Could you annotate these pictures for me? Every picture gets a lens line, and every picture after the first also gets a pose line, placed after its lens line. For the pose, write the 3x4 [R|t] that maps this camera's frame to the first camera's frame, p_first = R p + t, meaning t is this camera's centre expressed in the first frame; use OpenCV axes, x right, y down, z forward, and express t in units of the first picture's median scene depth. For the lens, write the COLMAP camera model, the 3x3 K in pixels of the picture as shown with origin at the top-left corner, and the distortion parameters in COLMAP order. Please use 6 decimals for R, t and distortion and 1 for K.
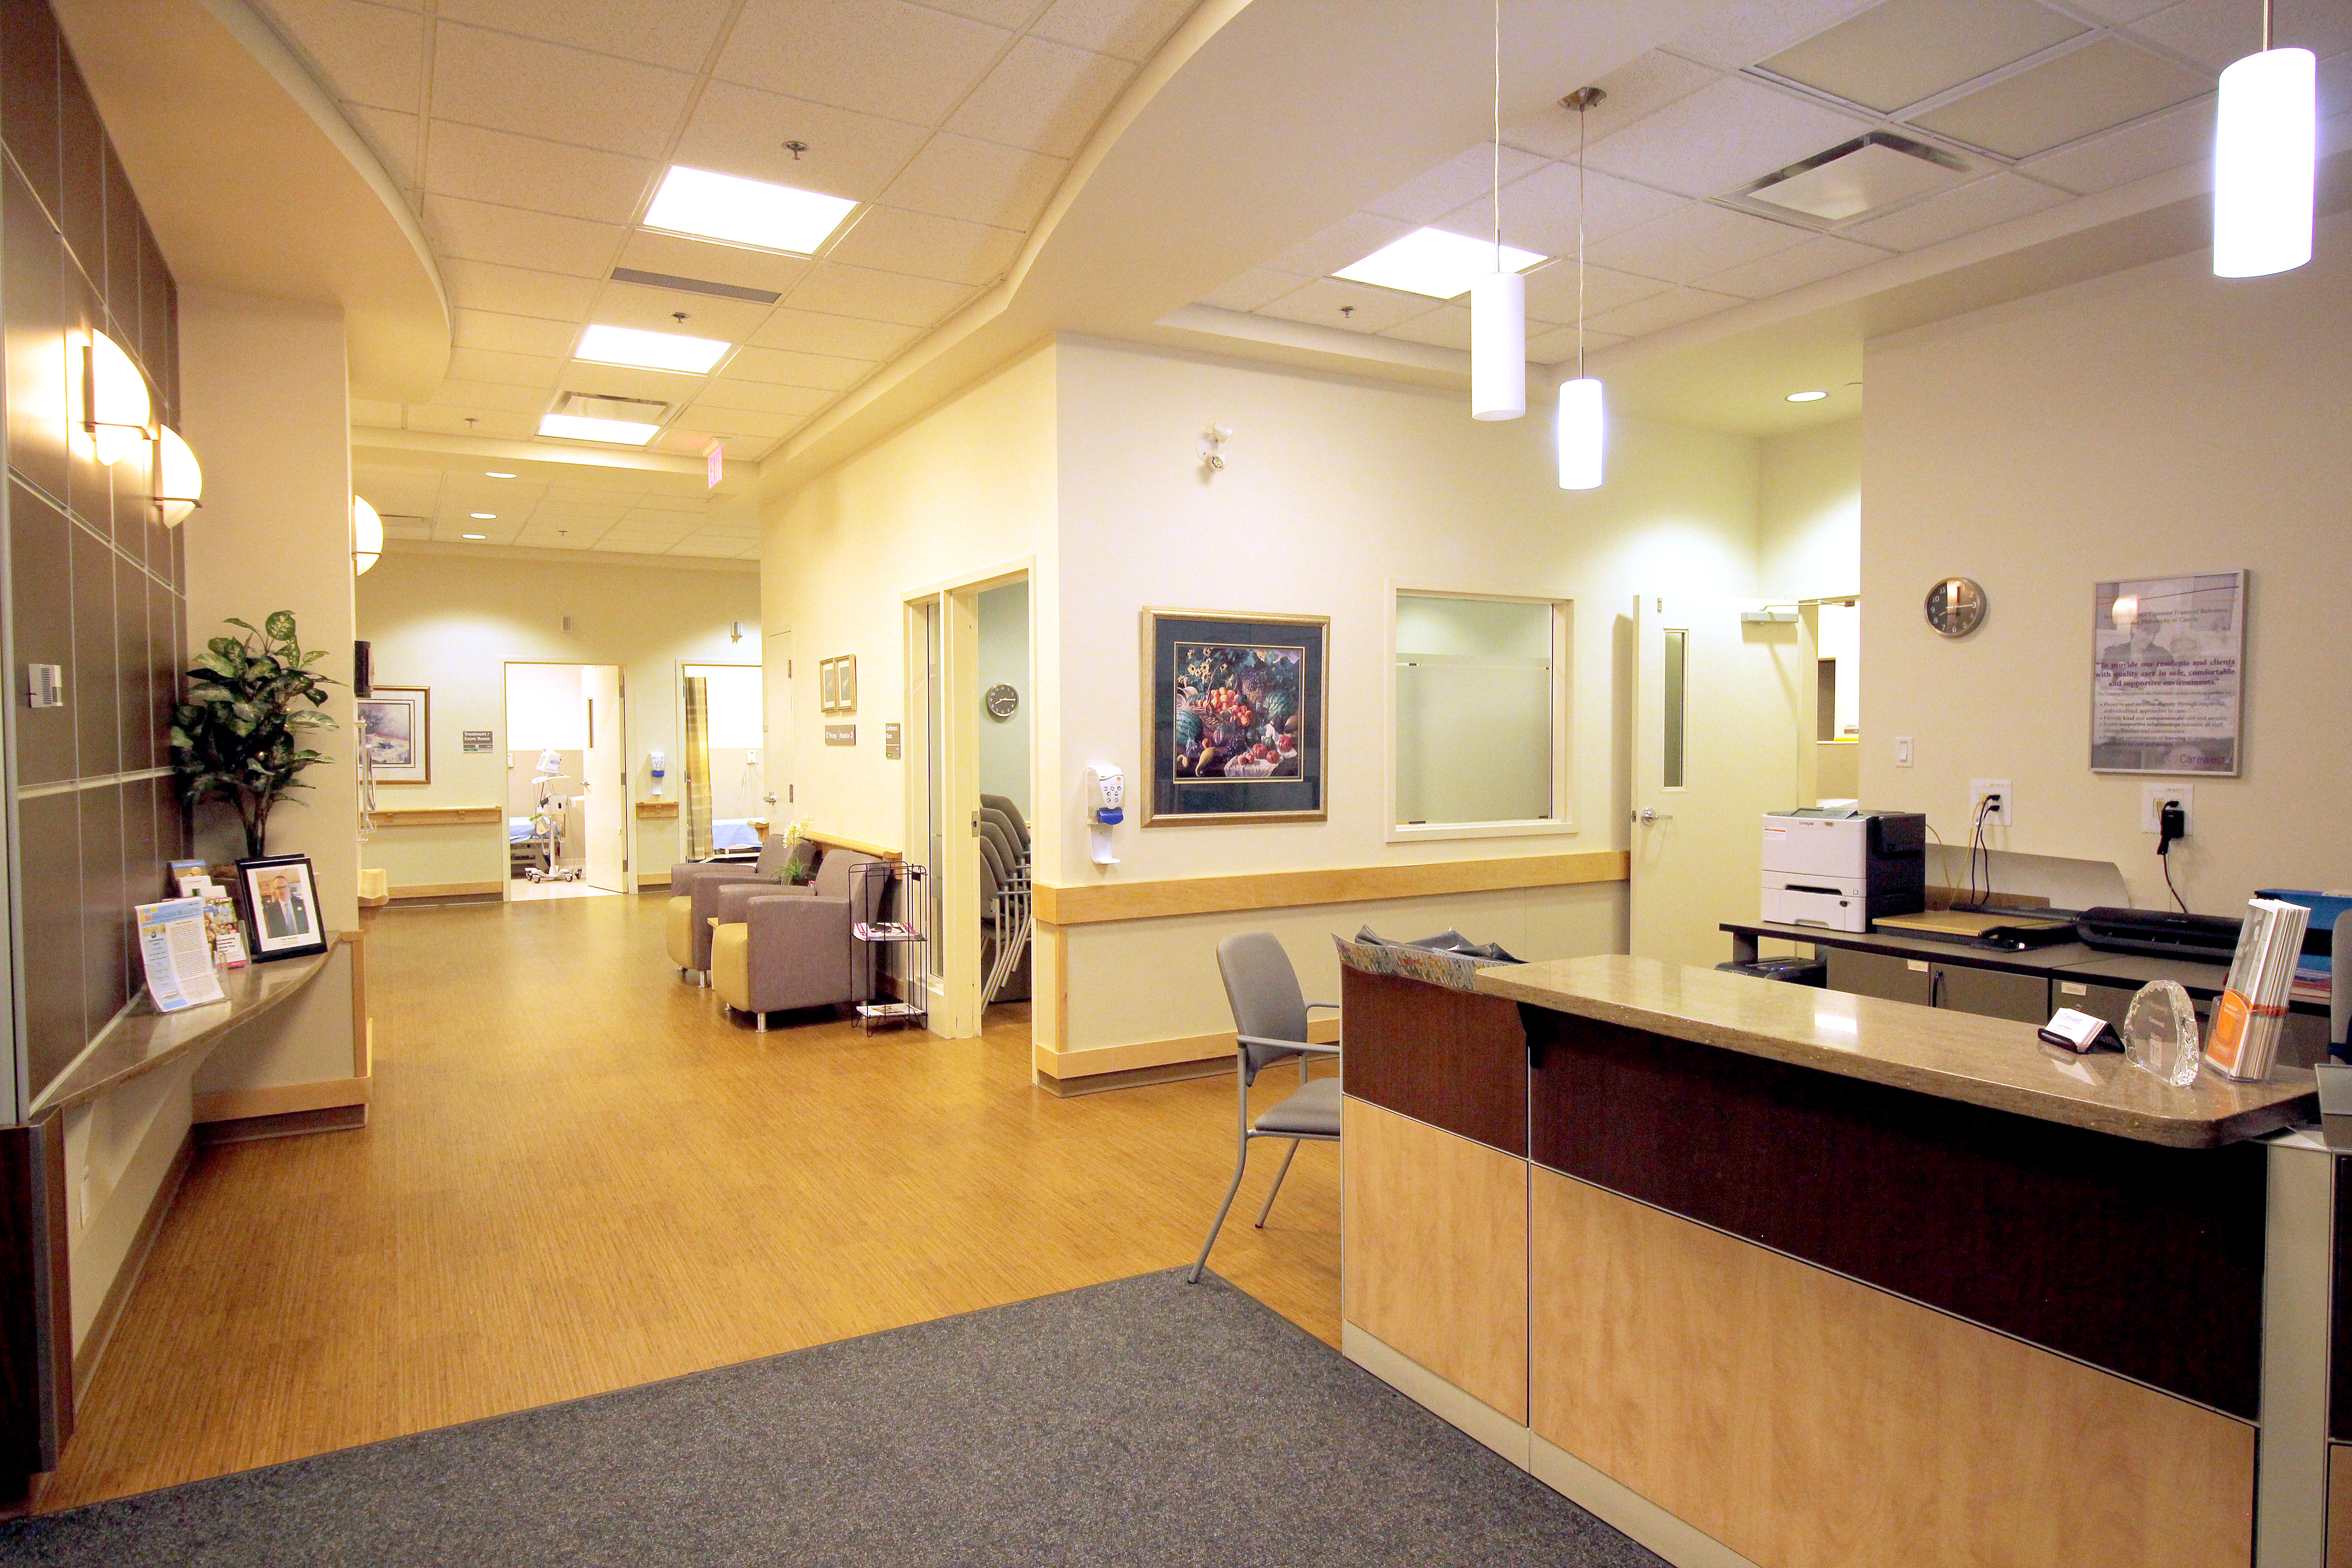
lens RADIAL K [[1405.5, 0, 1203.0], [0, 1405.5, 783.9], [0, 0, 1]] dist [0.009255, -0.012913]
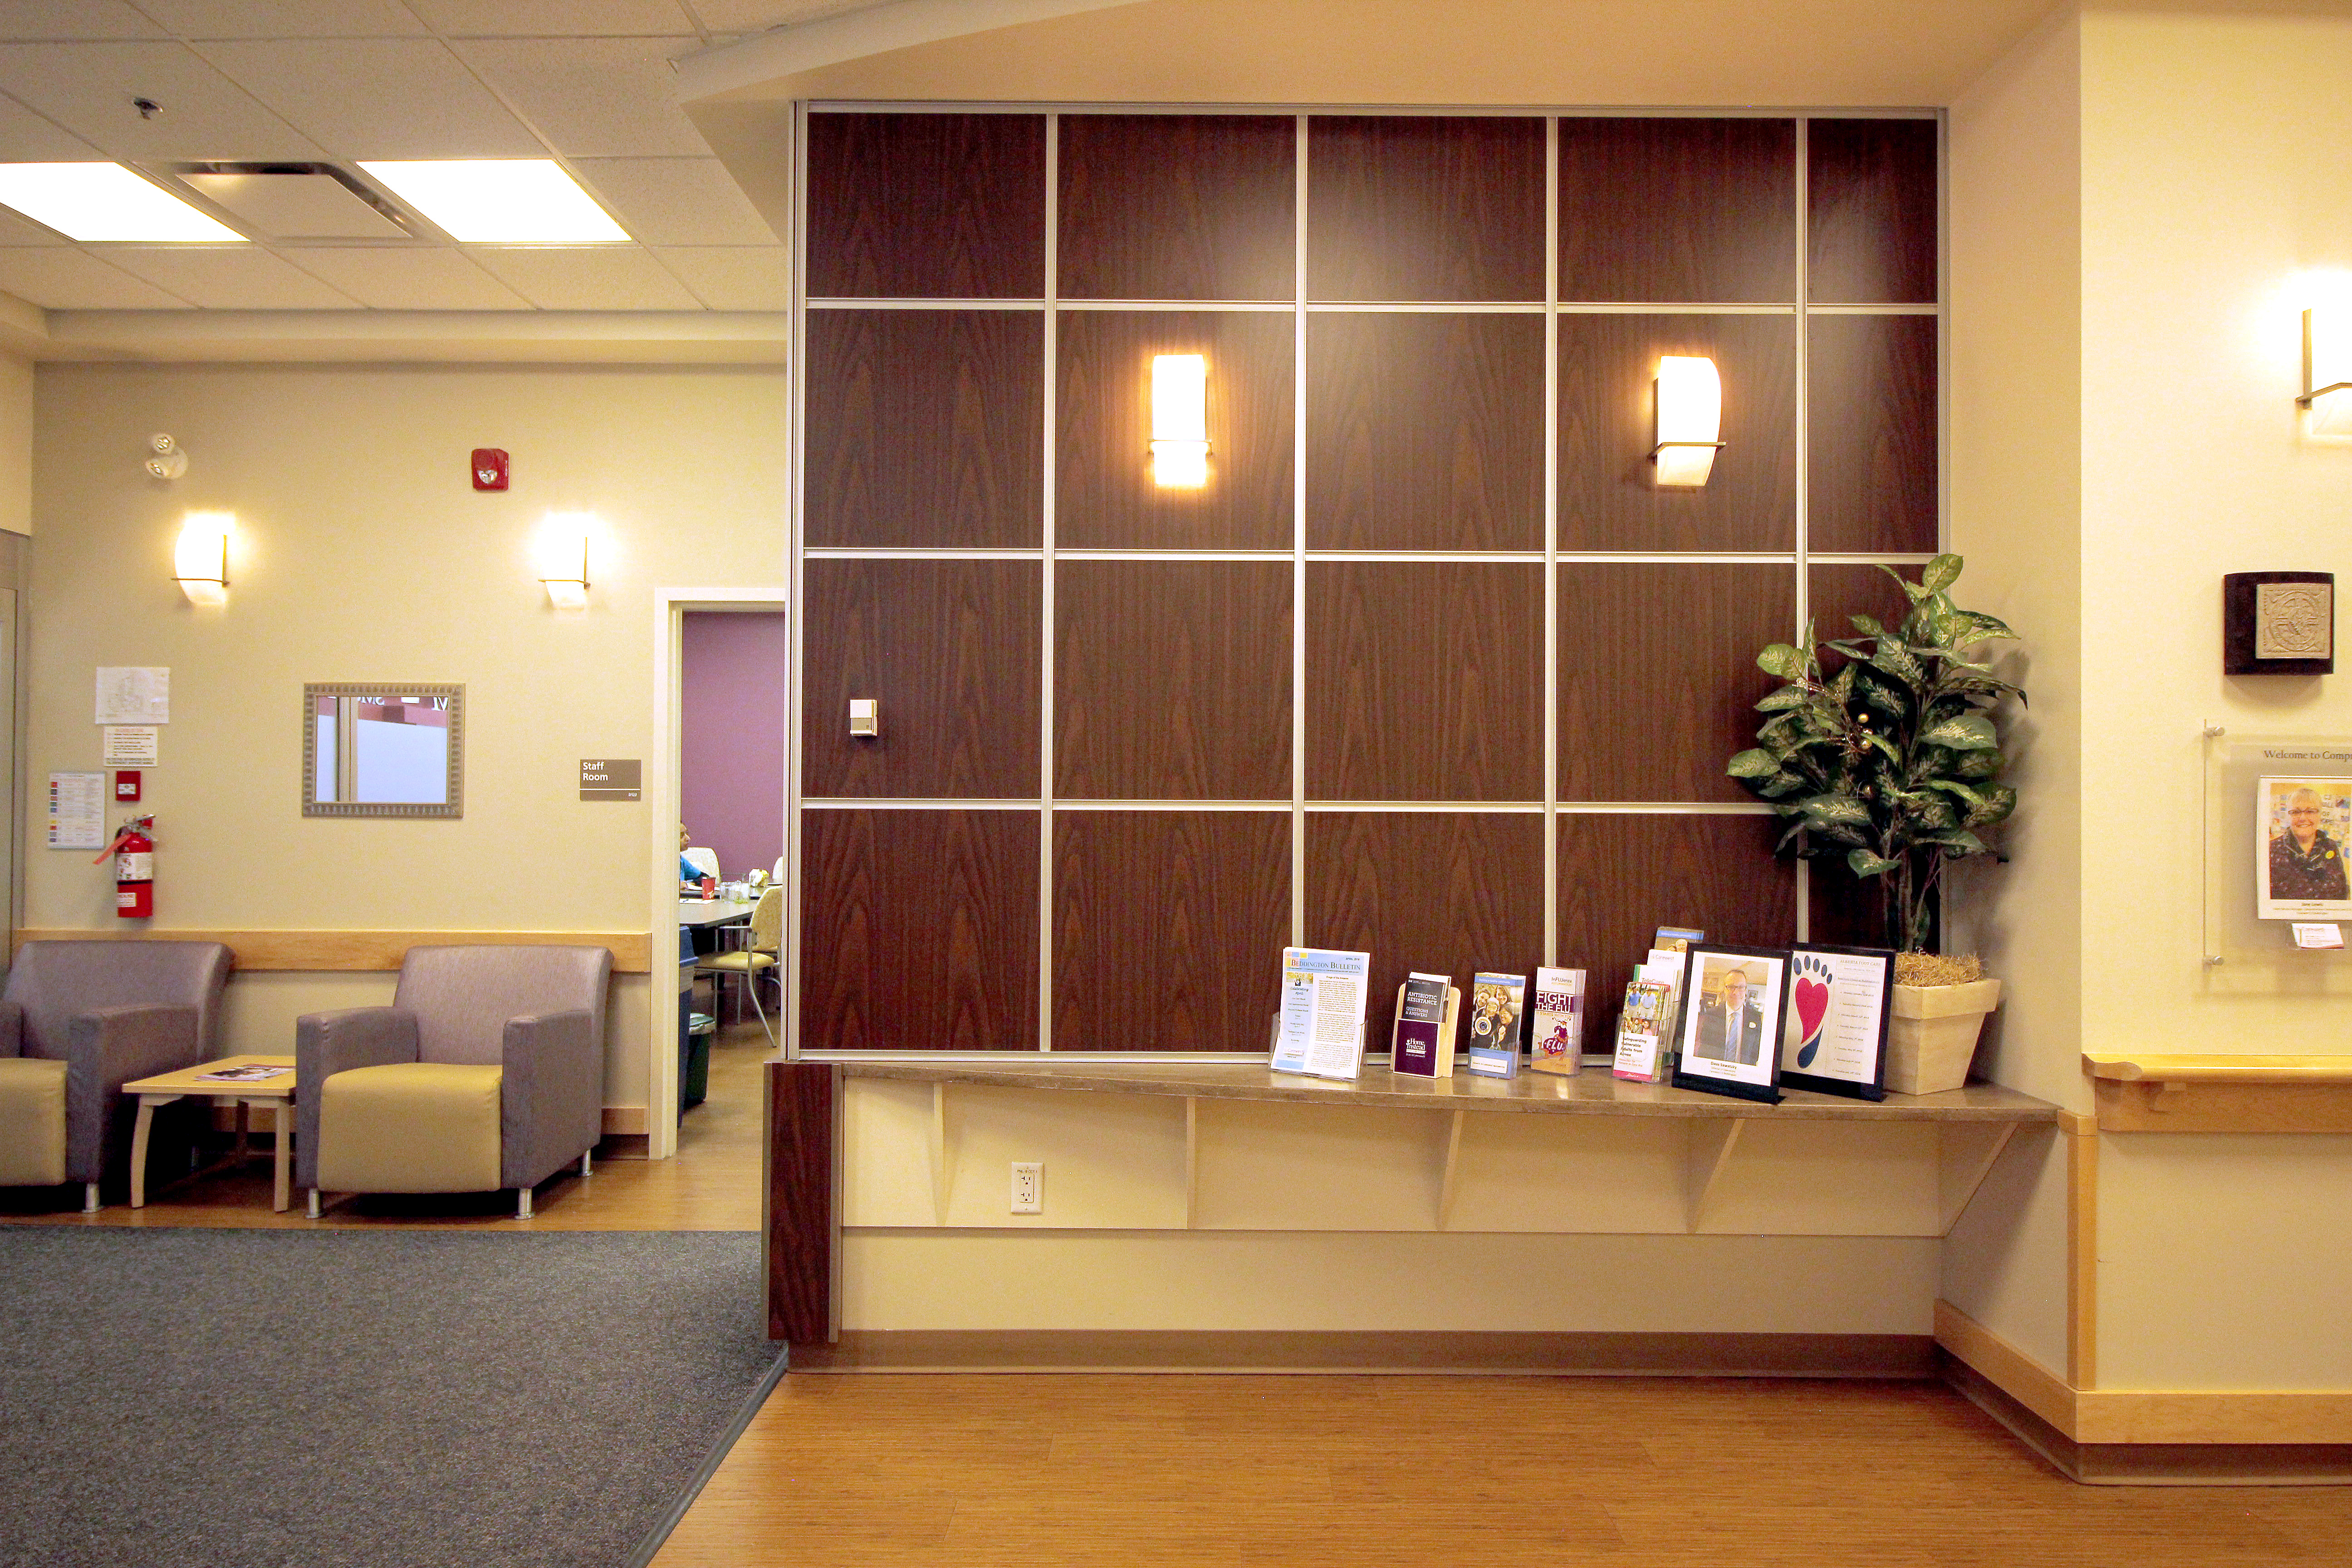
lens RADIAL K [[1405.5, 0, 1195.4], [0, 1405.5, 786.3], [0, 0, 1]] dist [0.009255, -0.012913]
pose [[-0.503896, -0.009719, -0.863709, 0.040214], [-0.033136, 0.999418, 0.008086, -0.015167], [0.863128, 0.032694, -0.503925, 0.959202]]
